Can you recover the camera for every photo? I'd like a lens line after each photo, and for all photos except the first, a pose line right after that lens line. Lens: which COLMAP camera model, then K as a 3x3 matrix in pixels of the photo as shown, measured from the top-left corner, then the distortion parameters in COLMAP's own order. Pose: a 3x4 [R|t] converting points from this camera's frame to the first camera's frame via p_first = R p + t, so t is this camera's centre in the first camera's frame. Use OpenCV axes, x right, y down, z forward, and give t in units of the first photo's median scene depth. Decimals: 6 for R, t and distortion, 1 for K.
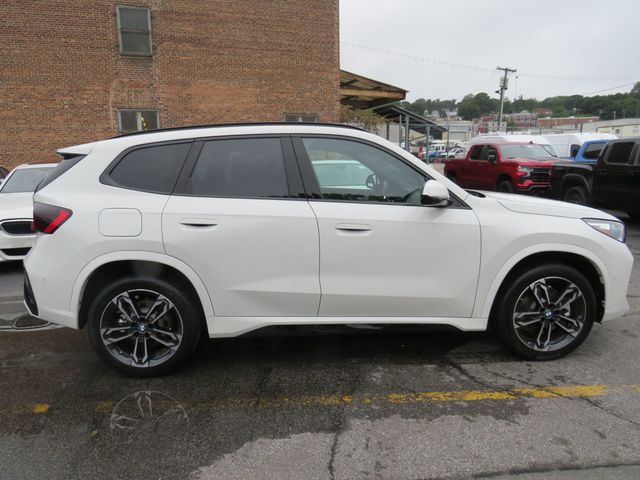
lens RADIAL K [[484.2, 0, 318.8], [0, 484.2, 236.0], [0, 0, 1]] dist [-0.021067, -0.004792]
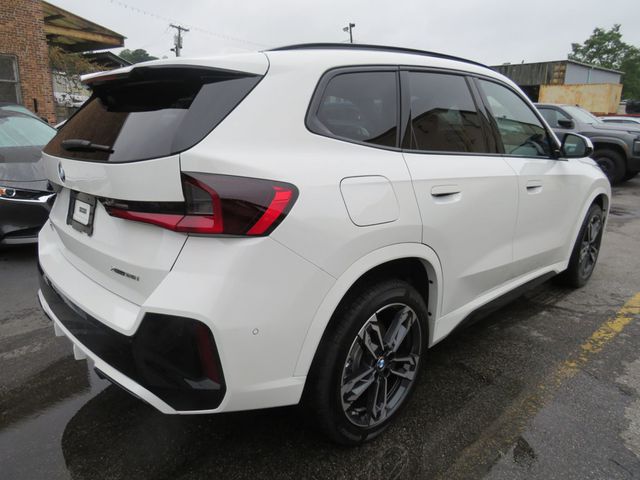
lens RADIAL K [[478.5, 0, 320.1], [0, 478.5, 241.0], [0, 0, 1]] dist [-0.049801, -0.004852]
pose [[0.738575, -0.141262, 0.659205, -0.169605], [0.080695, 0.989295, 0.121587, -0.010998], [-0.669324, -0.036607, 0.742068, 0.122692]]
